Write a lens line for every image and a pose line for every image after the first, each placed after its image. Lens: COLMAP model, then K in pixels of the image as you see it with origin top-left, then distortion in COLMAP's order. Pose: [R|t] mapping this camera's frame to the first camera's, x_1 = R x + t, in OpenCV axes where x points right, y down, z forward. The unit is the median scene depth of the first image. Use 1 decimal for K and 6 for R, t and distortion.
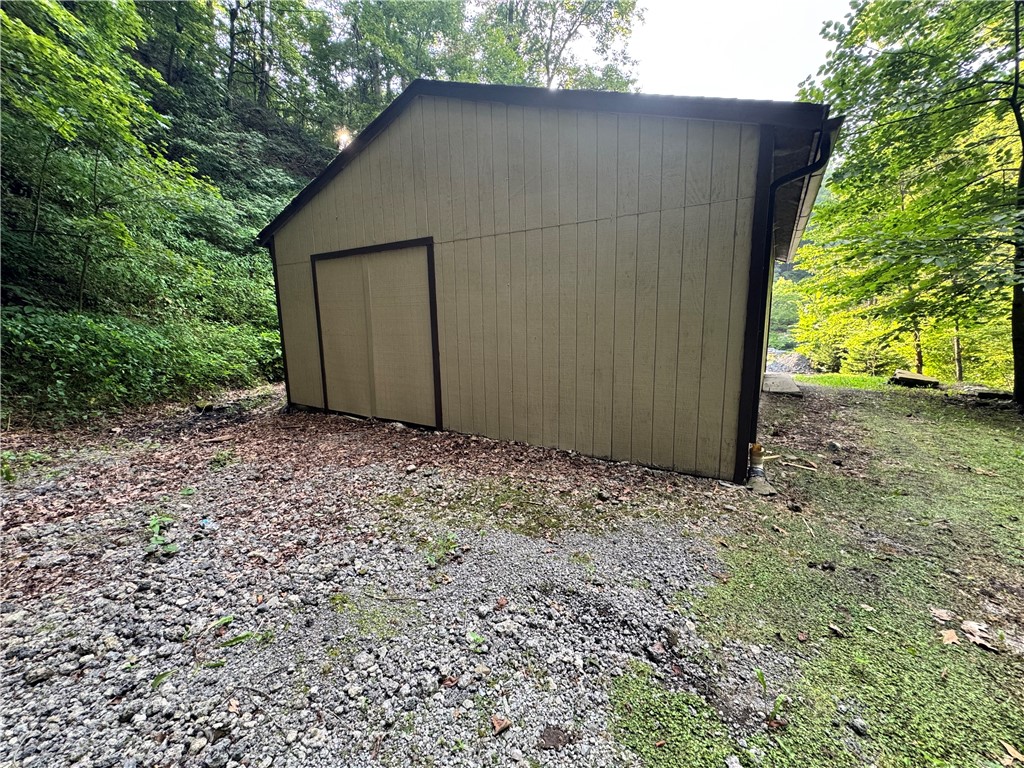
lens RADIAL K [[409.1, 0, 511.9], [0, 409.1, 379.8], [0, 0, 1]] dist [-0.001821, 0.000100]
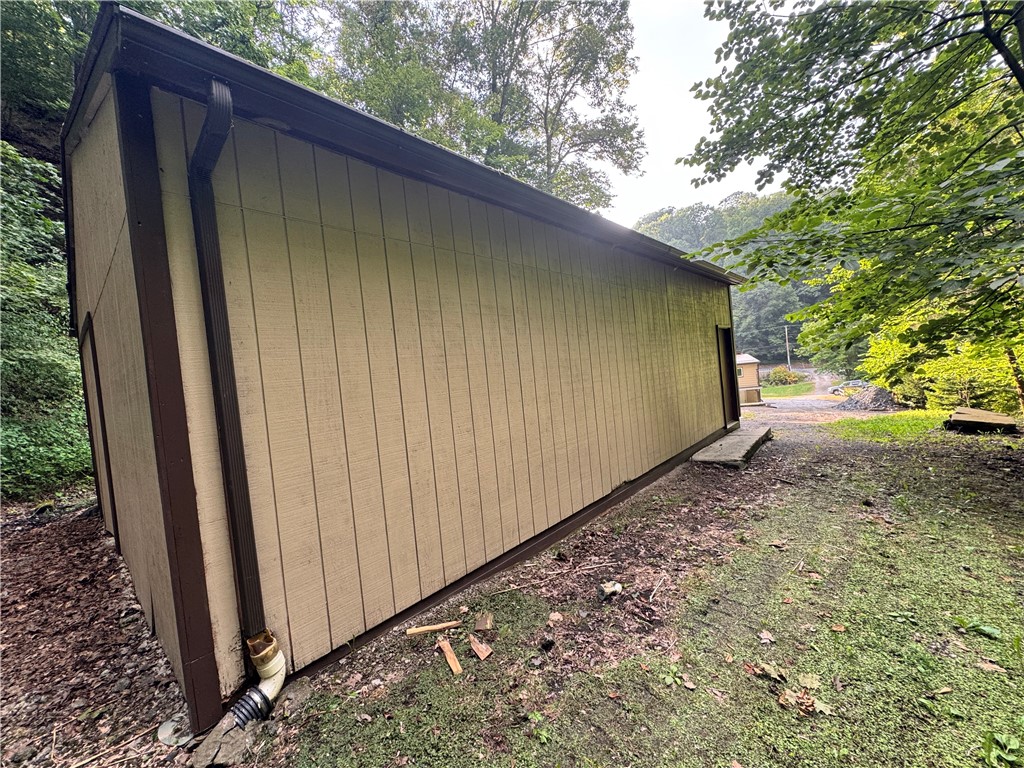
lens RADIAL K [[409.1, 0, 511.9], [0, 409.1, 379.8], [0, 0, 1]] dist [-0.001821, 0.000100]
pose [[0.982730, -0.079499, -0.167098, 0.129606], [0.057249, 0.989327, -0.133991, -0.010519], [0.175967, 0.122111, 0.976793, 0.063140]]
